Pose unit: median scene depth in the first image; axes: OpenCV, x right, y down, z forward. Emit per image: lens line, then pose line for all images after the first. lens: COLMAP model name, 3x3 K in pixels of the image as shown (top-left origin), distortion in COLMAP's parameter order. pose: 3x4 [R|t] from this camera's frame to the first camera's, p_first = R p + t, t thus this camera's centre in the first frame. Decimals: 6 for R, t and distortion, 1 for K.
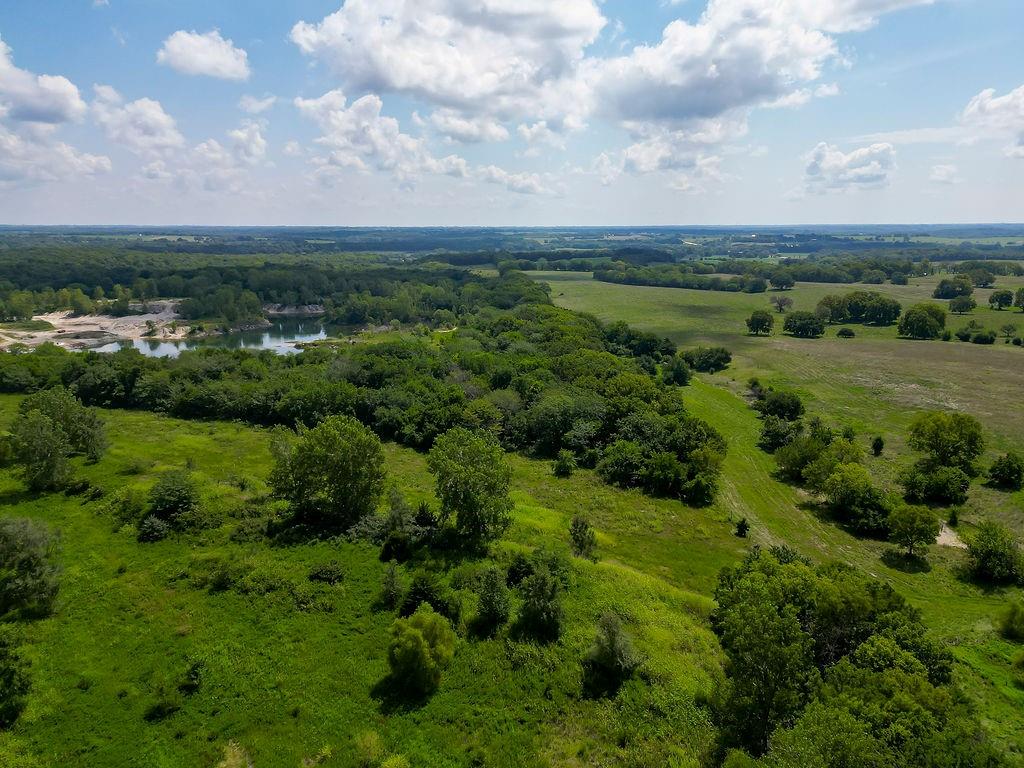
lens RADIAL K [[712.4, 0, 512.0], [0, 712.4, 384.0], [0, 0, 1]] dist [0.043289, -0.005733]
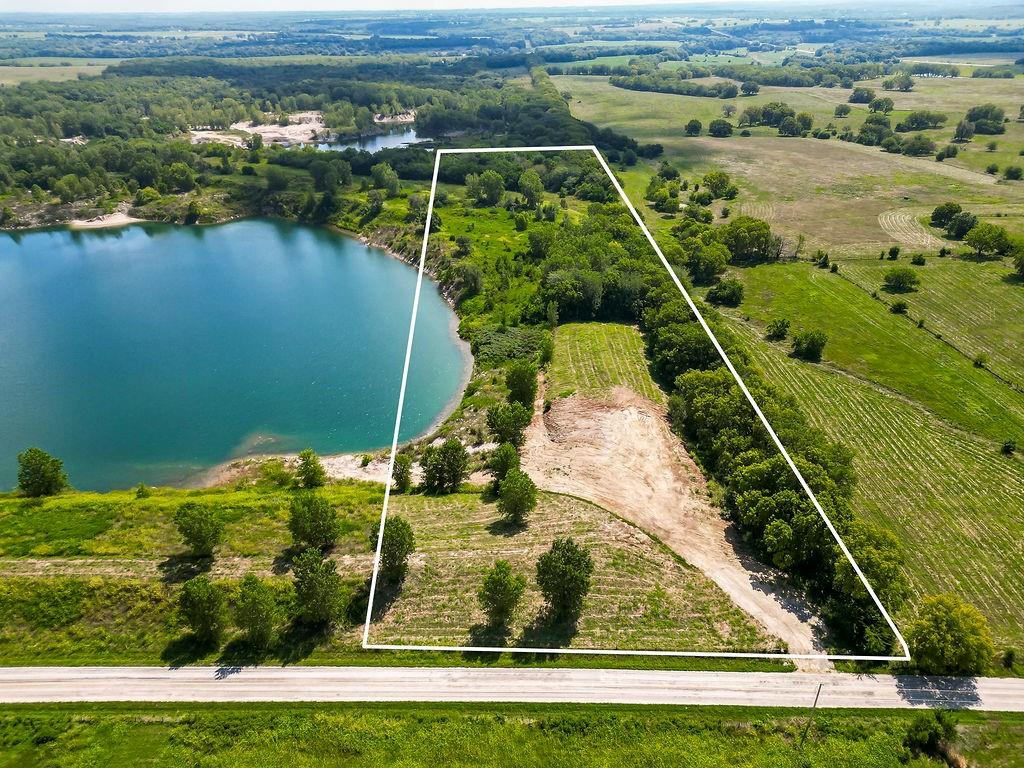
lens RADIAL K [[712.4, 0, 512.0], [0, 712.4, 384.0], [0, 0, 1]] dist [0.043289, -0.005733]
pose [[0.999226, 0.002793, -0.039226, -0.003477], [0.007847, 0.963256, 0.268469, 0.030980], [0.038535, -0.268569, 0.962489, -0.662840]]
